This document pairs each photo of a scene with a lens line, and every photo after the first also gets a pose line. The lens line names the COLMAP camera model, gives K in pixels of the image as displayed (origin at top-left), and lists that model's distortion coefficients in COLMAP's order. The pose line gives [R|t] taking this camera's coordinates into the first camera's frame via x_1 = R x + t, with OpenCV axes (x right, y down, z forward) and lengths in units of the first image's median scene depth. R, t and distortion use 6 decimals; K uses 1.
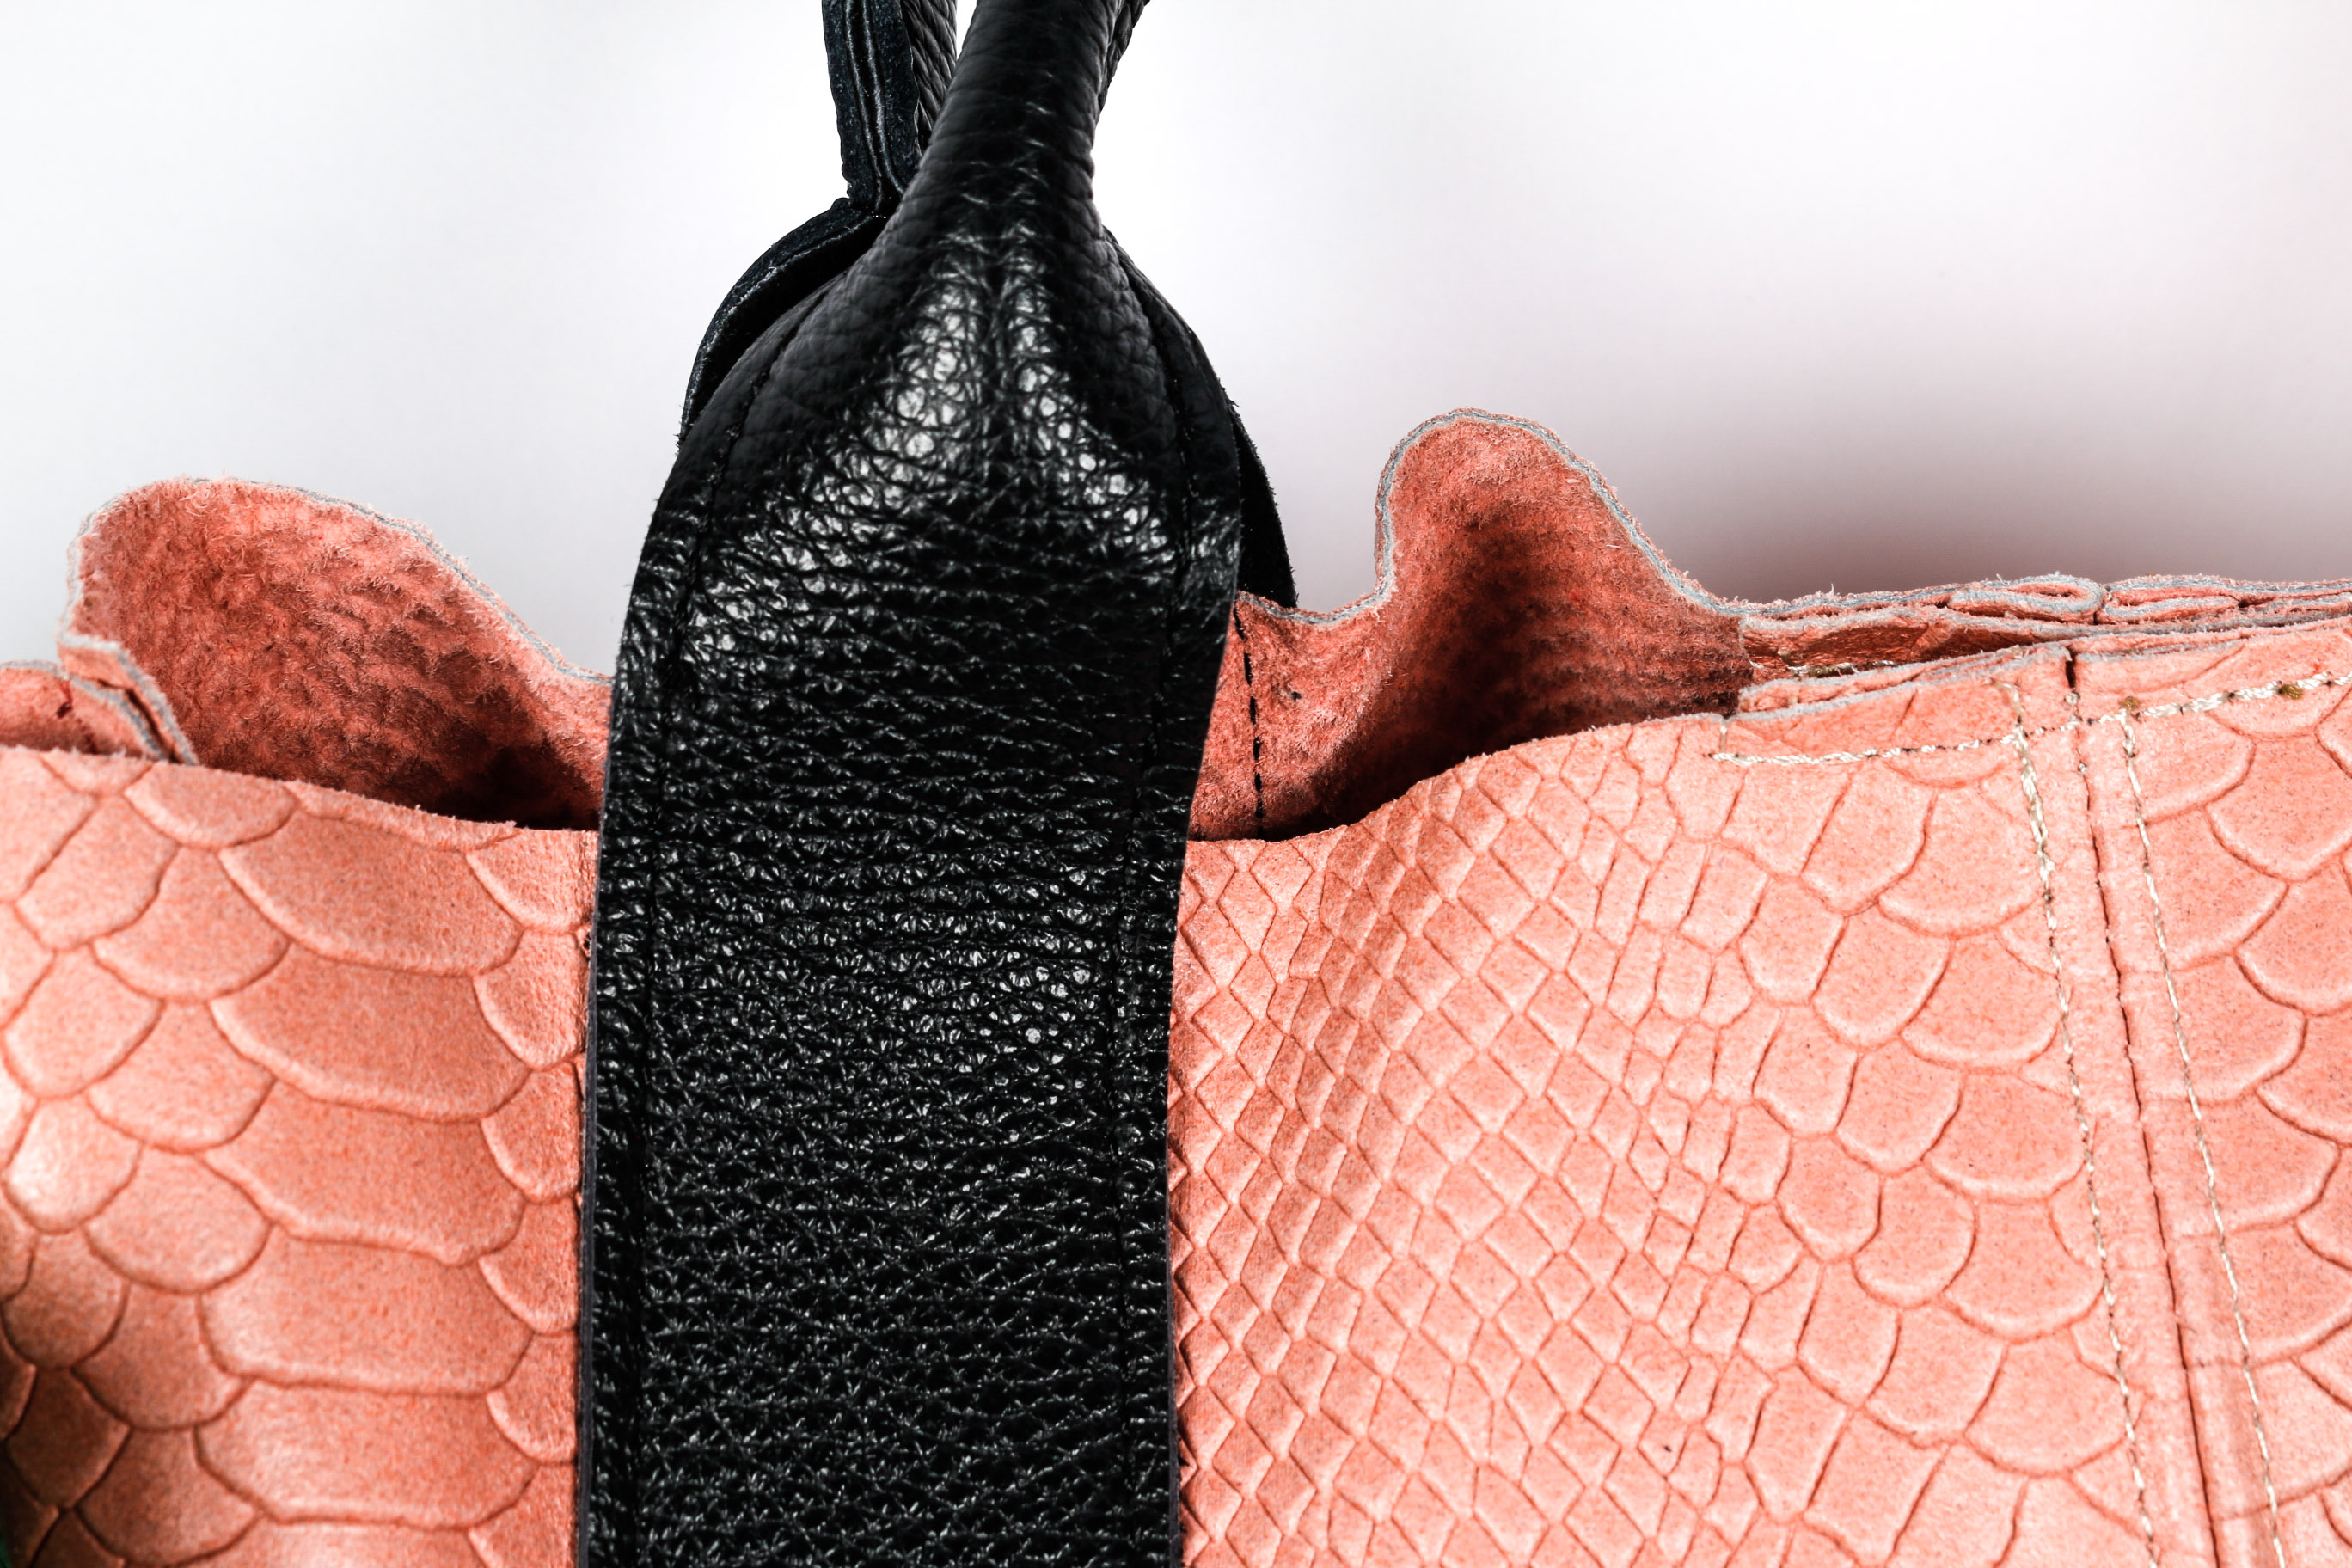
lens RADIAL K [[4154.9, 0, 1176.0], [0, 4154.9, 784.0], [0, 0, 1]] dist [-0.042044, 0.005798]
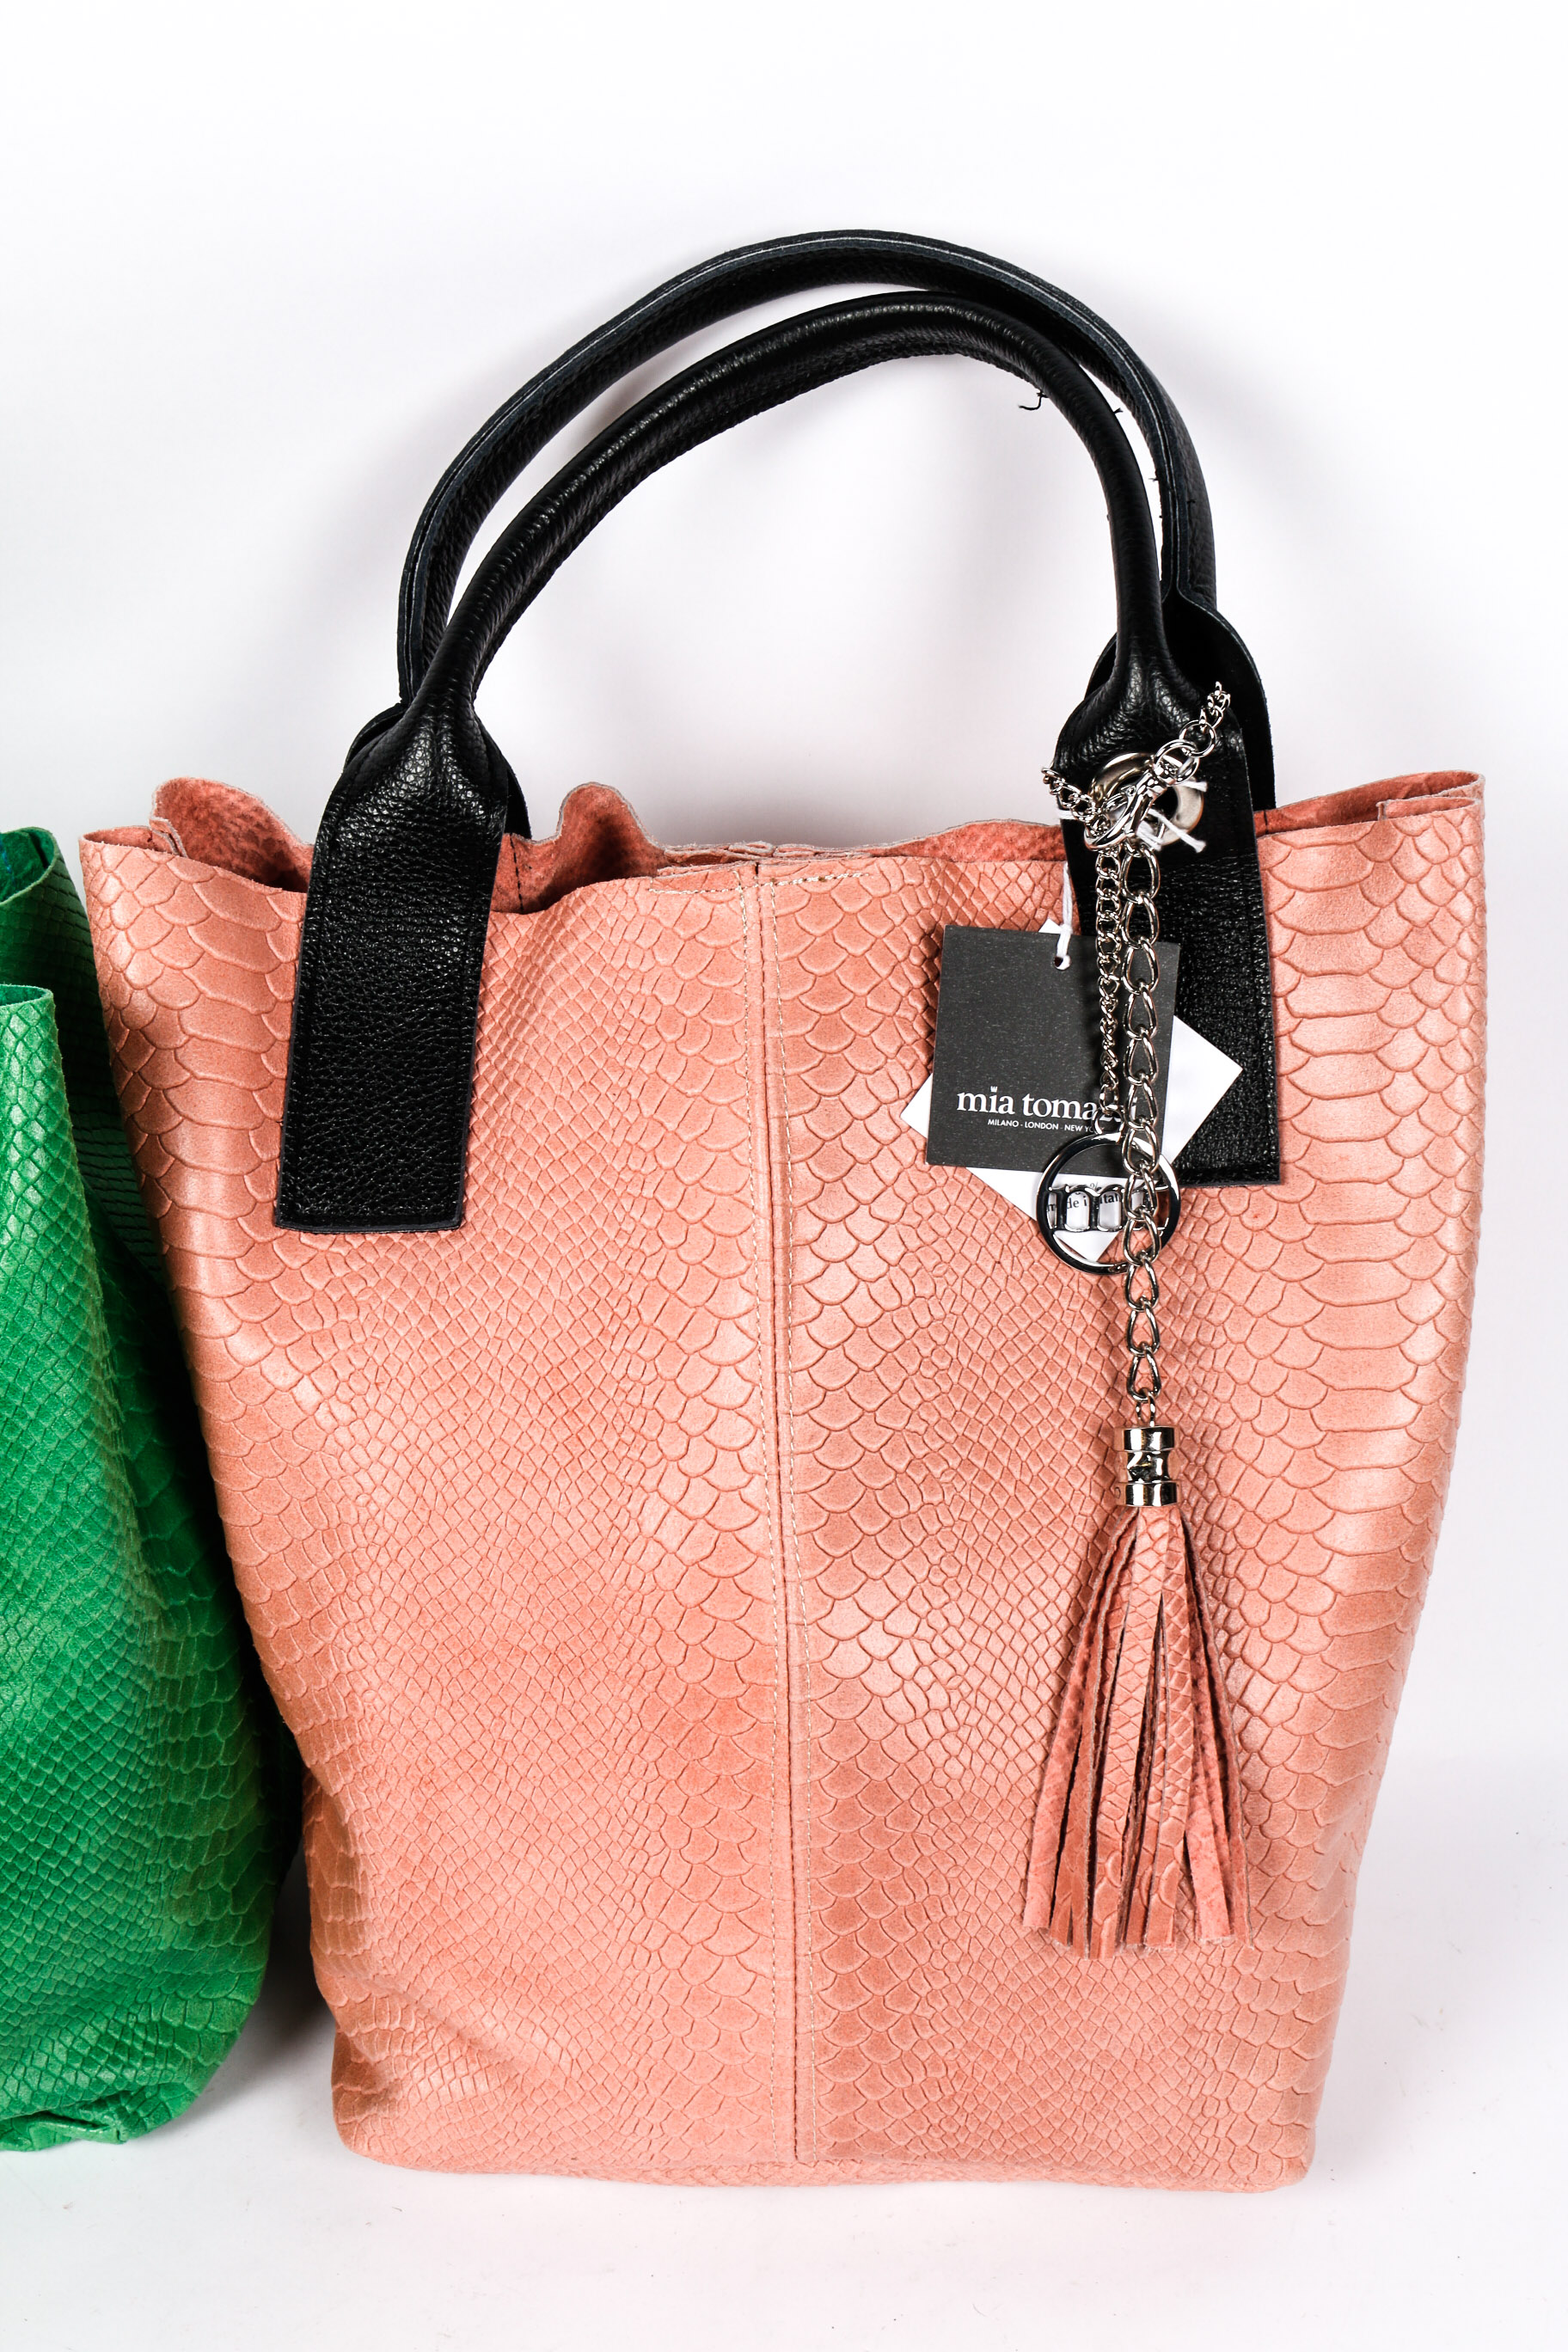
lens RADIAL K [[3060.5, 0, 784.0], [0, 3060.5, 1176.0], [0, 0, 1]] dist [-0.075355, 0.021344]
pose [[0.997704, 0.065747, -0.016225, 0.288220], [-0.065646, 0.997821, 0.006647, 0.193758], [0.016626, -0.005567, 0.999846, -1.392598]]
